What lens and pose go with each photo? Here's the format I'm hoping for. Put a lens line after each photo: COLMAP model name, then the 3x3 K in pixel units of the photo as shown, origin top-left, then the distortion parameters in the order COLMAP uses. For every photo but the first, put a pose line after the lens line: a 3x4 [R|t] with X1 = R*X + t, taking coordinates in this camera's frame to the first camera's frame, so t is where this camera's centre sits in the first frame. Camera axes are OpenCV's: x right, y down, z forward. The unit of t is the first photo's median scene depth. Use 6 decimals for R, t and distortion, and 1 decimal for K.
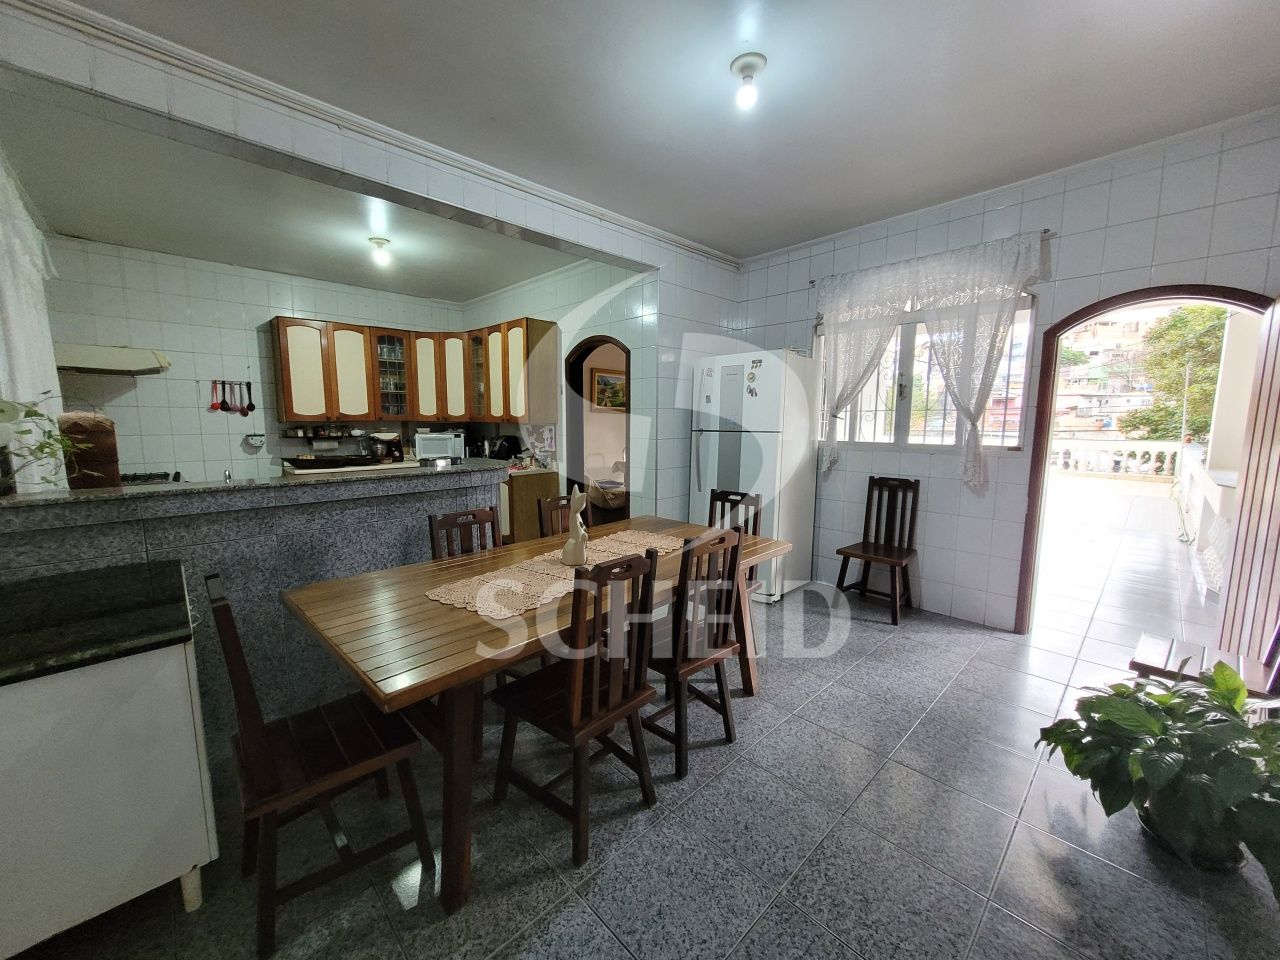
lens RADIAL K [[495.2, 0, 634.7], [0, 495.2, 481.7], [0, 0, 1]] dist [0.006642, -0.000680]
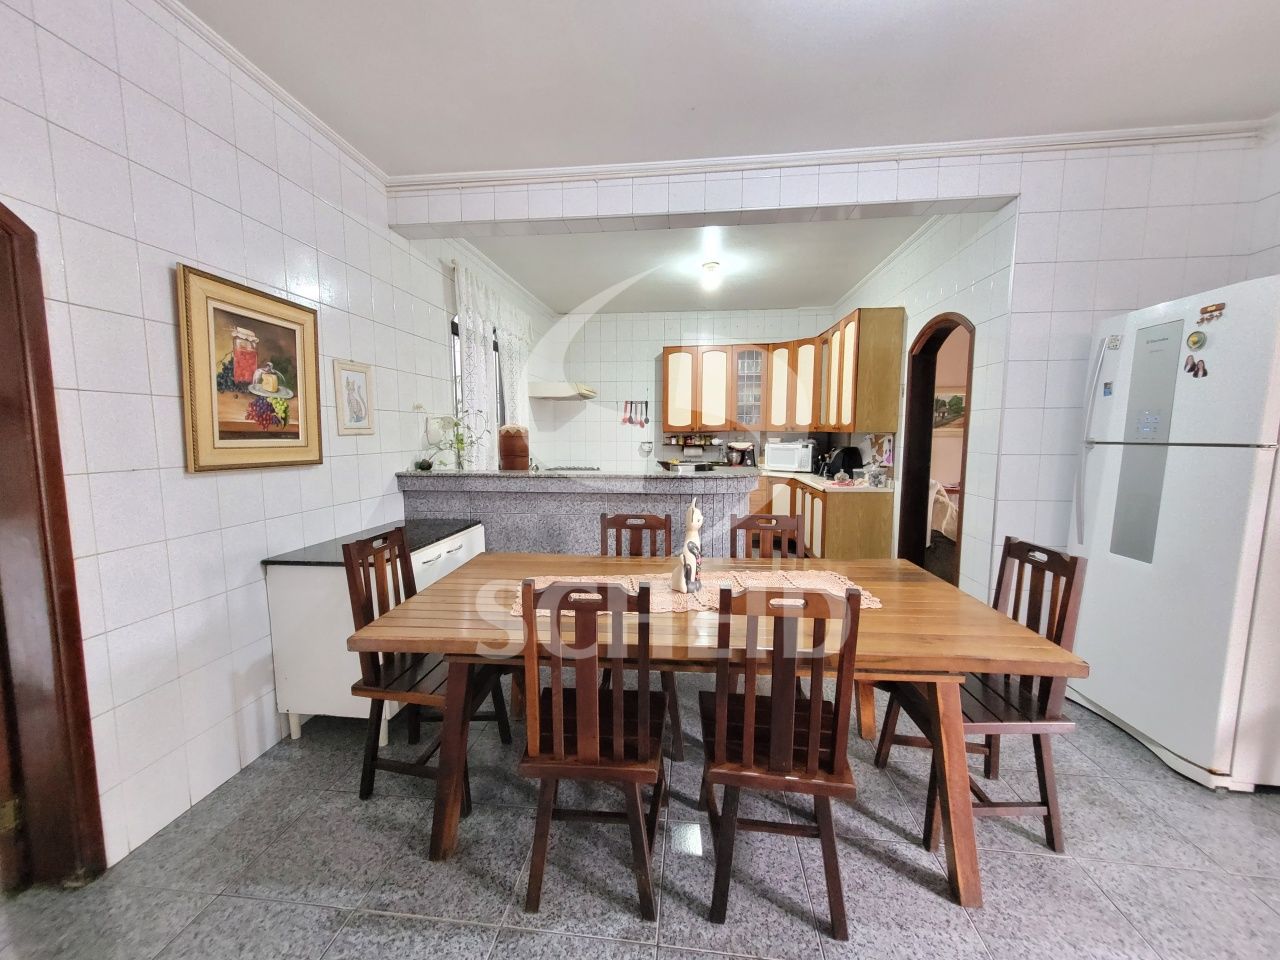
lens RADIAL K [[495.2, 0, 635.9], [0, 495.2, 483.1], [0, 0, 1]] dist [0.006642, -0.000680]
pose [[0.639556, 0.076705, -0.764908, 0.219981], [-0.095237, 0.995250, 0.020174, -0.012815], [0.762823, 0.059945, 0.643823, 0.177521]]
